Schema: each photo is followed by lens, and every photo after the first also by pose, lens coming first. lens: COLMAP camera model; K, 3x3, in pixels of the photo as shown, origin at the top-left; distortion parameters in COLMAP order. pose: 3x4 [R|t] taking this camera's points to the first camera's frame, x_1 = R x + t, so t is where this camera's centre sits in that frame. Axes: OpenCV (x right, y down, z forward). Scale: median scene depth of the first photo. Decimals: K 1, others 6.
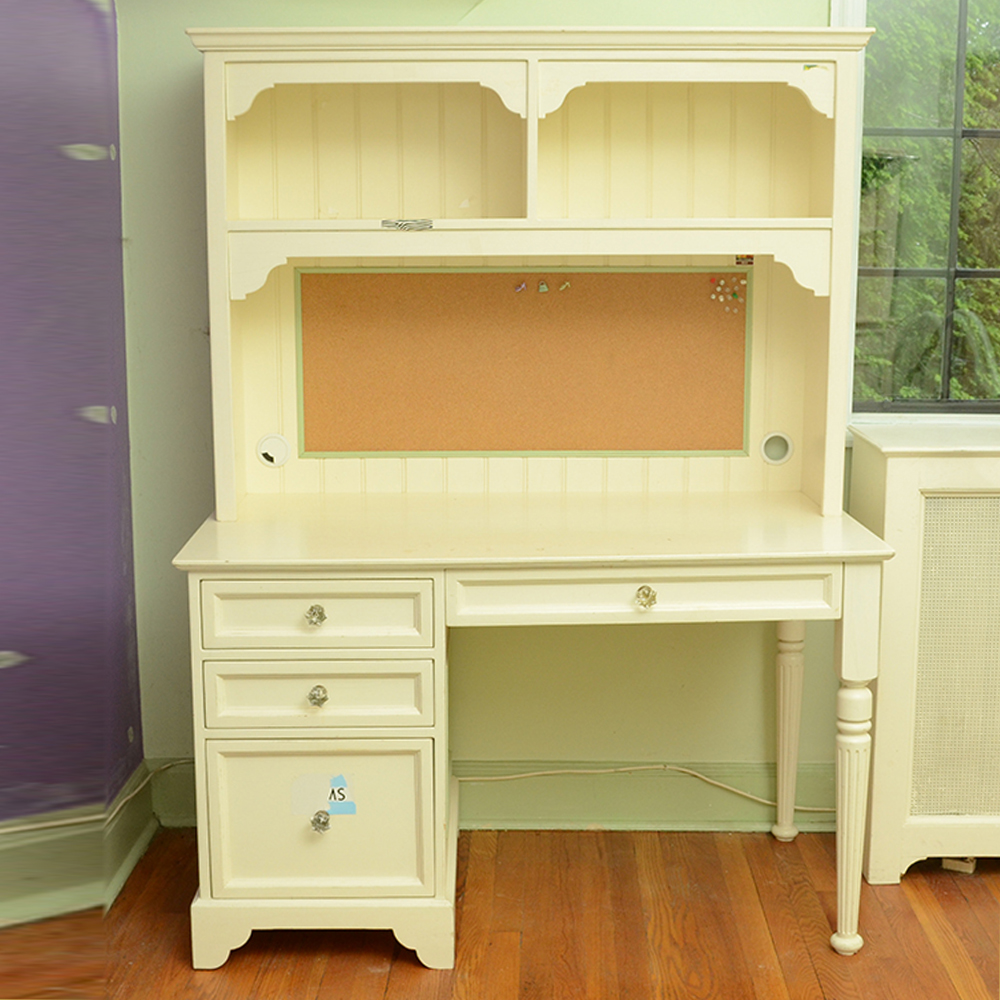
lens RADIAL K [[1661.3, 0, 439.8], [0, 1661.3, 500.0], [0, 0, 1]] dist [-0.105153, 0.058180]
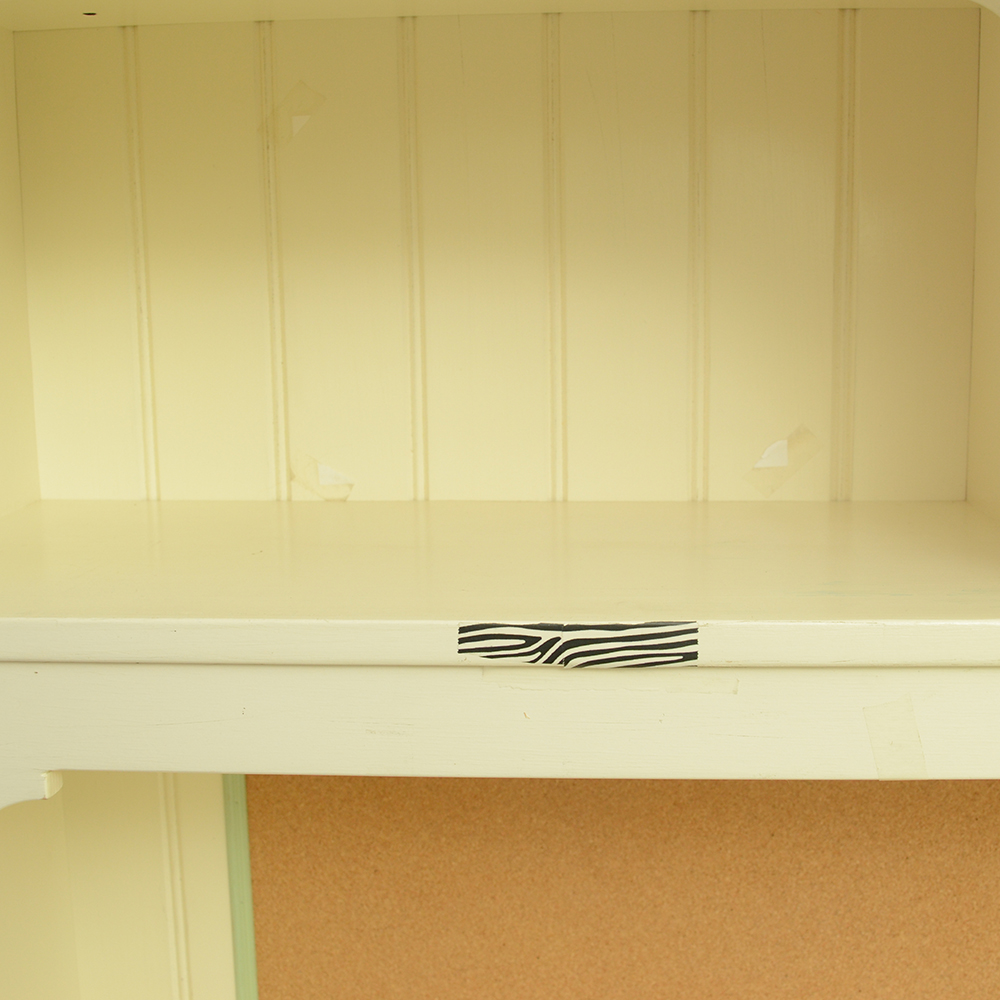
lens RADIAL K [[1271.3, 0, 500.0], [0, 1271.3, 500.0], [0, 0, 1]] dist [-0.012662, -0.028026]
pose [[0.996613, 0.004883, -0.082094, -0.015124], [-0.005651, 0.999942, -0.009126, -0.168822], [0.082045, 0.009559, 0.996583, 0.770615]]
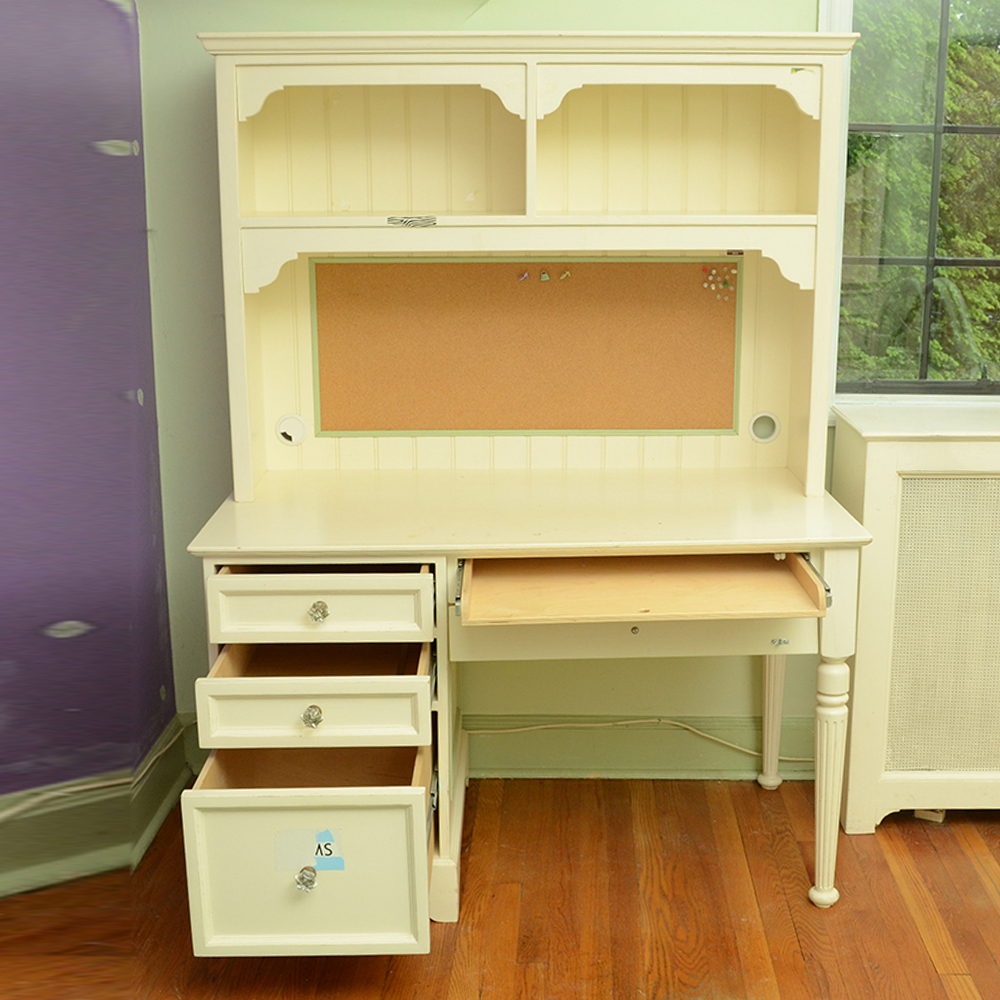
lens RADIAL K [[1467.5, 0, 500.0], [0, 1467.5, 500.0], [0, 0, 1]] dist [-0.105026, 0.060663]
pose [[0.999916, -0.001945, 0.012837, 0.021884], [0.001229, 0.998452, 0.055601, -0.038440], [-0.012925, -0.055581, 0.998371, 0.061637]]
